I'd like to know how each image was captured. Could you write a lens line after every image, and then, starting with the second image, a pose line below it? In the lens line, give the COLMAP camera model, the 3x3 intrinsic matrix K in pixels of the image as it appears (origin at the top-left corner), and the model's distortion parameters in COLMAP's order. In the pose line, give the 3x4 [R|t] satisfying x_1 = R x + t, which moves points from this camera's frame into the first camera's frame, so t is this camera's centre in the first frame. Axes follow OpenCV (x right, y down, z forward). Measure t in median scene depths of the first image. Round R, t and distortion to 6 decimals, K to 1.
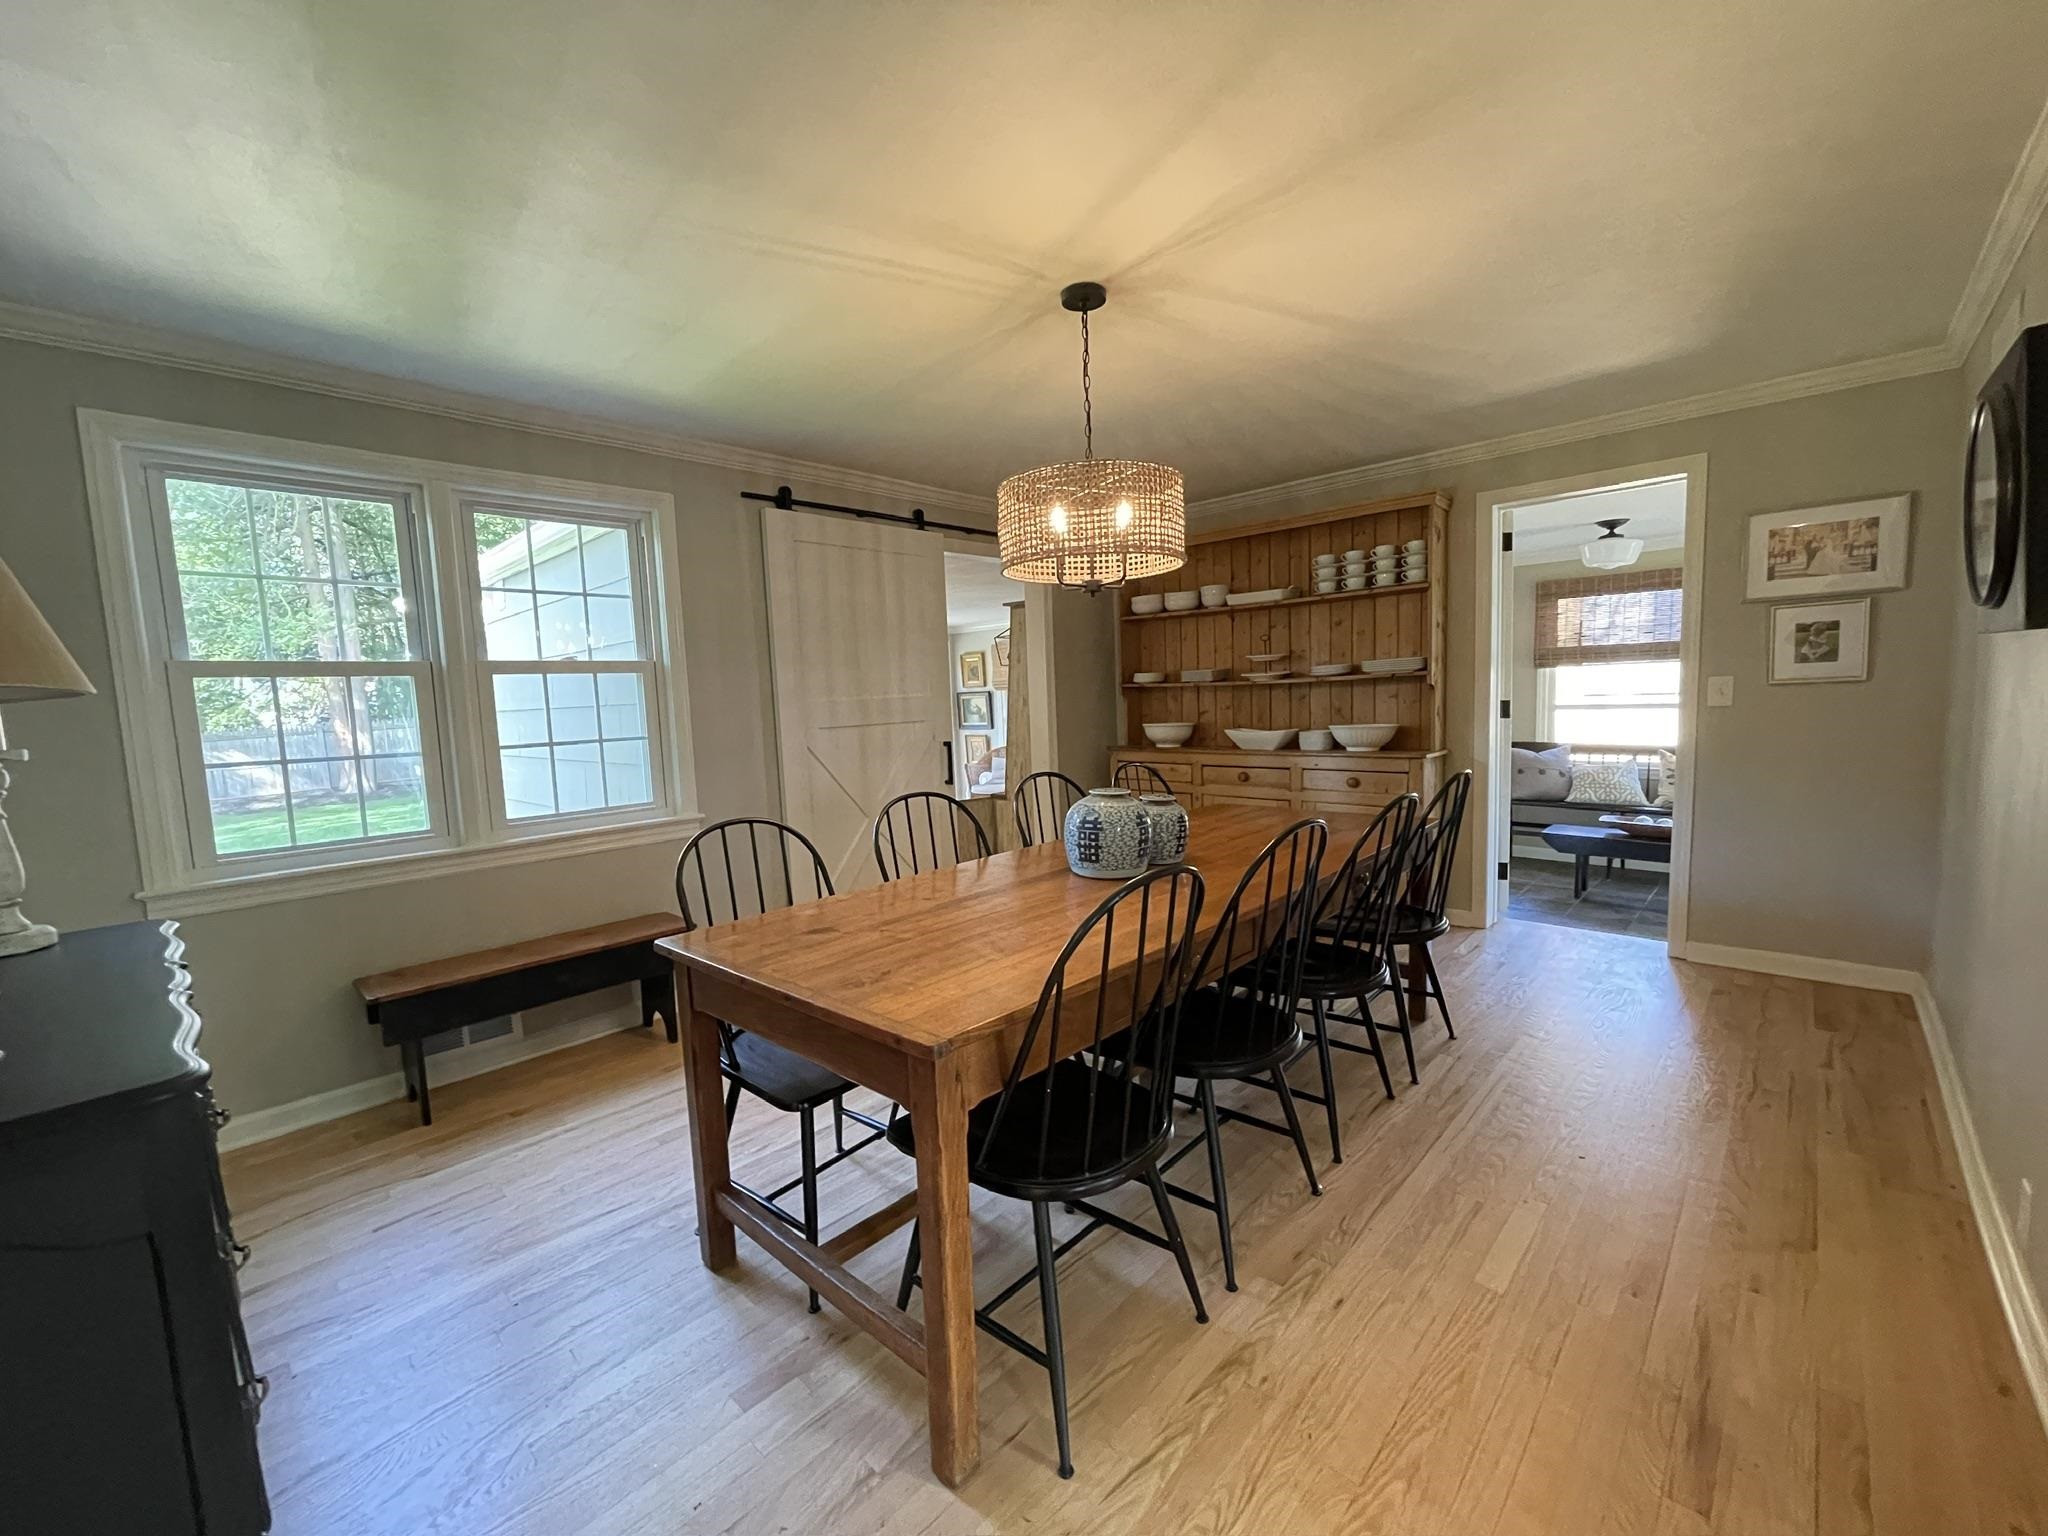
lens RADIAL K [[826.1, 0, 1014.7], [0, 826.1, 775.6], [0, 0, 1]] dist [-0.001149, -0.000060]
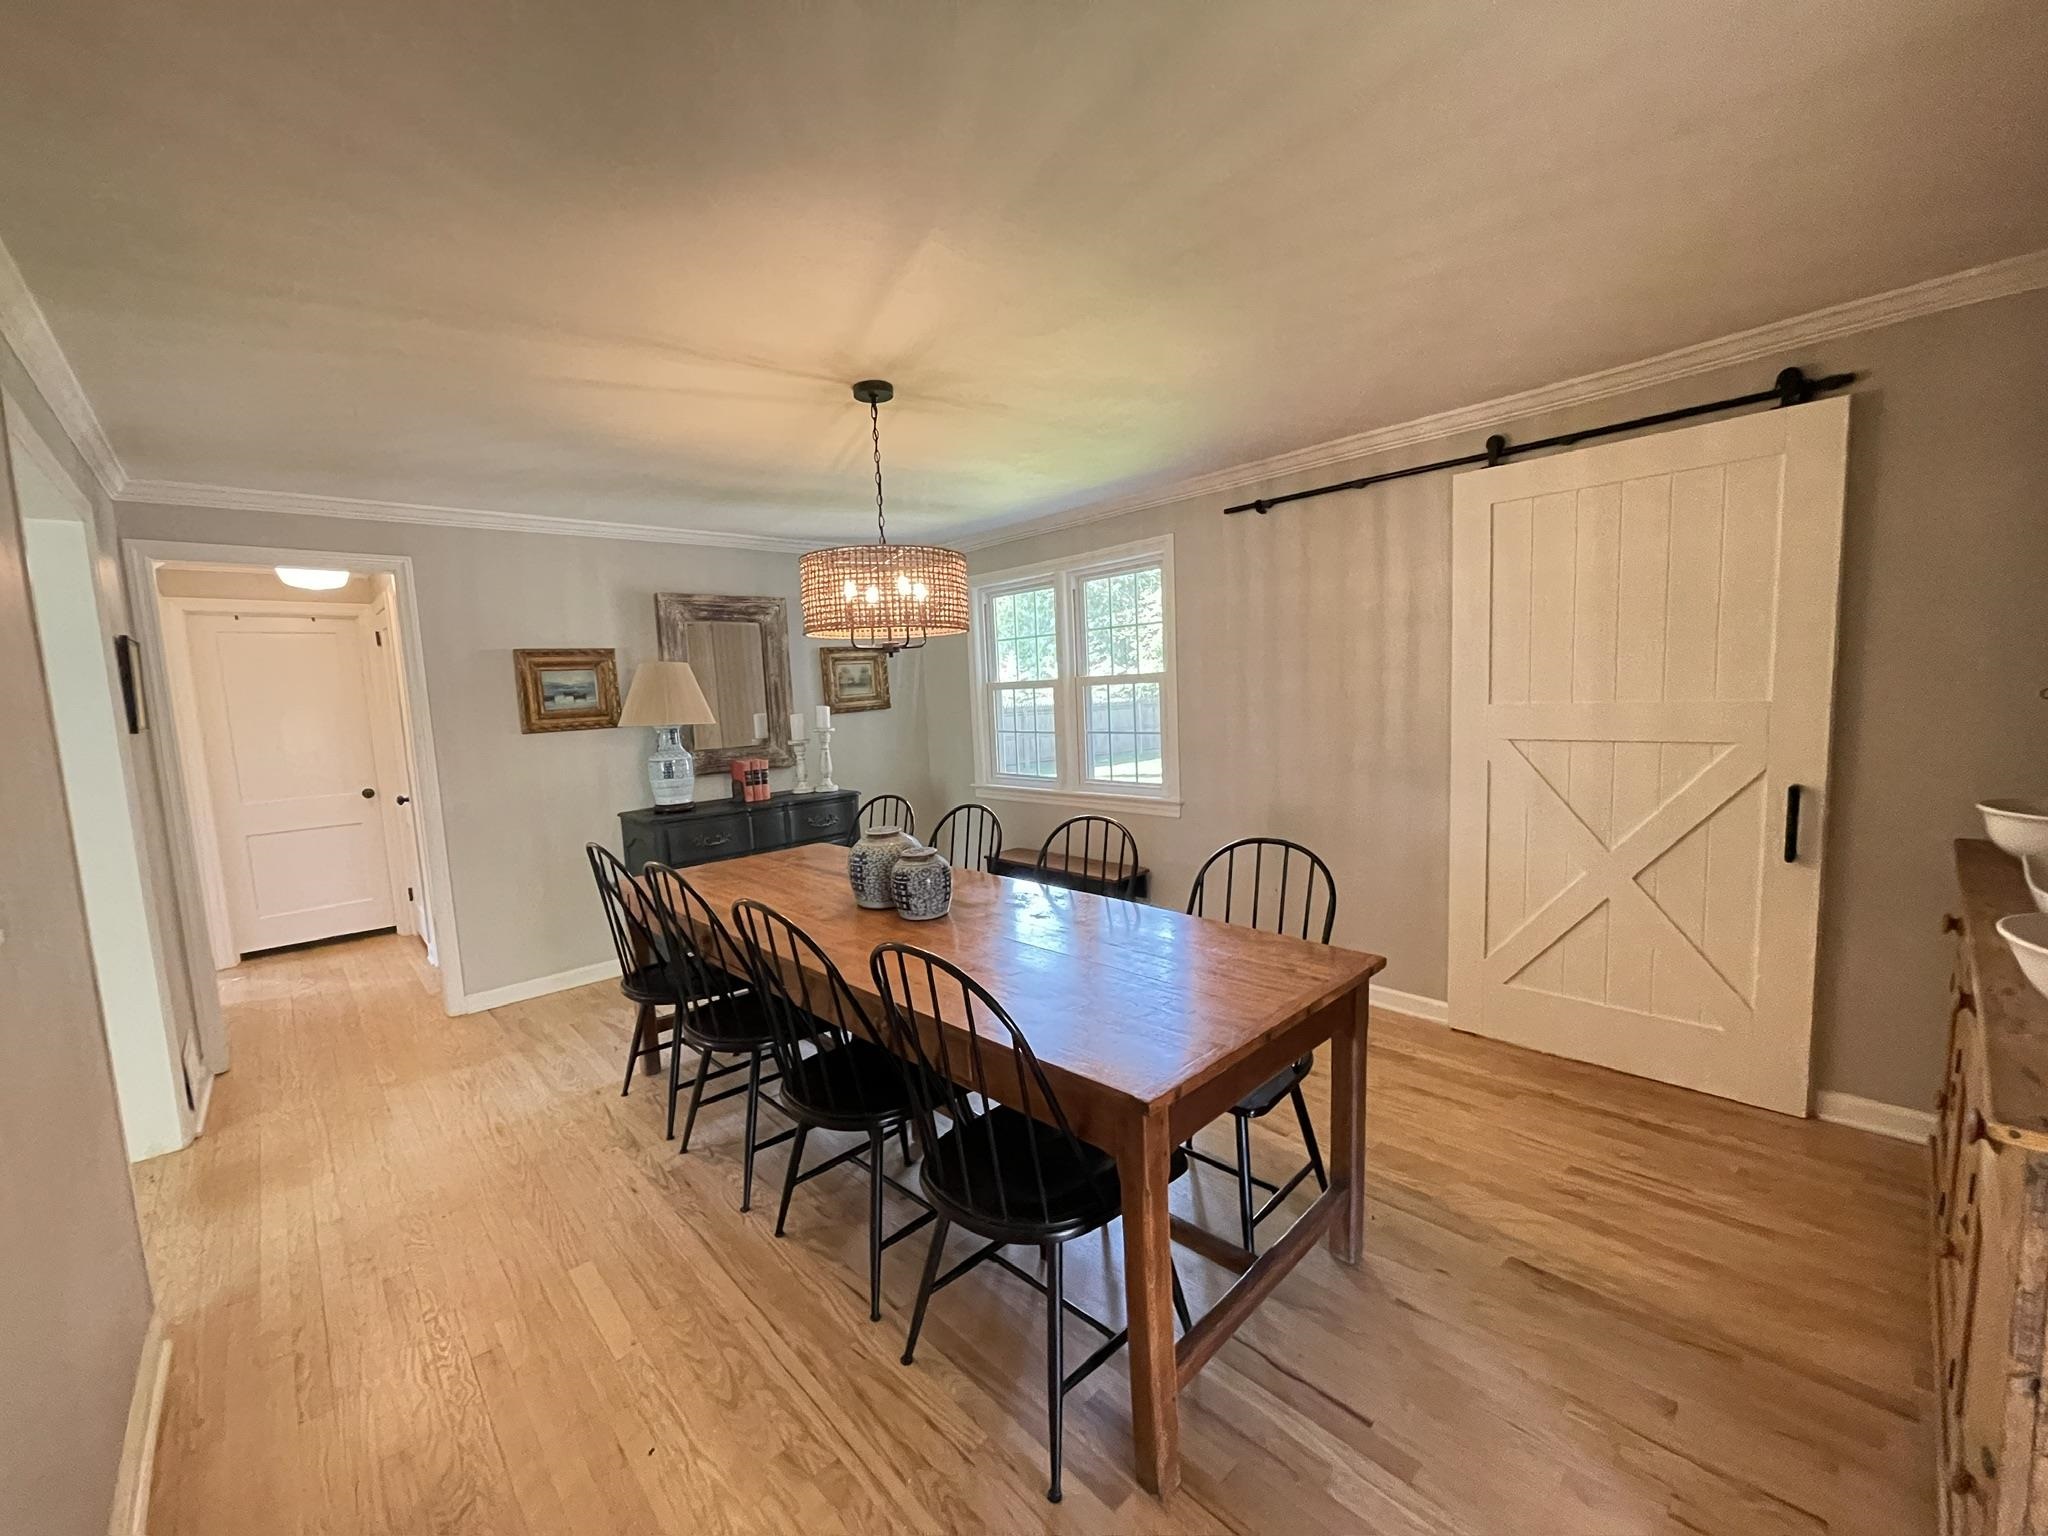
lens RADIAL K [[826.1, 0, 1014.7], [0, 826.1, 775.6], [0, 0, 1]] dist [-0.001149, -0.000060]
pose [[-0.063921, 0.134170, -0.988895, 1.219159], [-0.048348, 0.989341, 0.137356, -0.215841], [0.996783, 0.056591, -0.056753, 1.243916]]
